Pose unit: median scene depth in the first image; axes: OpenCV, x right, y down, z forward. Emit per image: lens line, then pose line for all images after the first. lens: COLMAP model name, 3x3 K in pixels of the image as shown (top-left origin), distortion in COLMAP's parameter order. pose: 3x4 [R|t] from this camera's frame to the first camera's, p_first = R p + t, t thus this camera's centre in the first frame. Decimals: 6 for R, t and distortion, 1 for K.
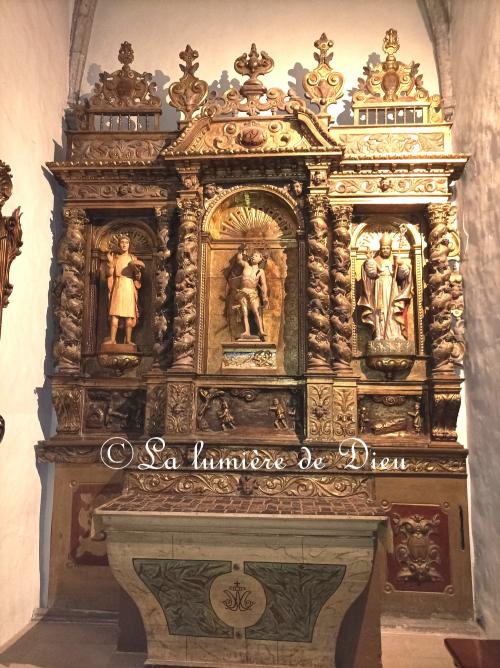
lens RADIAL K [[493.7, 0, 248.0], [0, 493.7, 333.5], [0, 0, 1]] dist [0.022010, 0.001566]
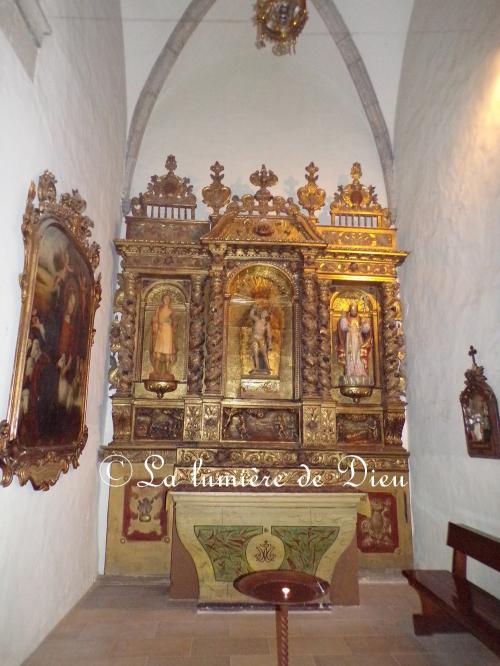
lens RADIAL K [[448.0, 0, 243.9], [0, 448.0, 330.4], [0, 0, 1]] dist [-0.009059, 0.017243]
pose [[0.992858, 0.032063, 0.114914, -0.188079], [-0.023814, 0.997088, -0.072447, -0.013944], [-0.116903, 0.069193, 0.990730, -0.247308]]
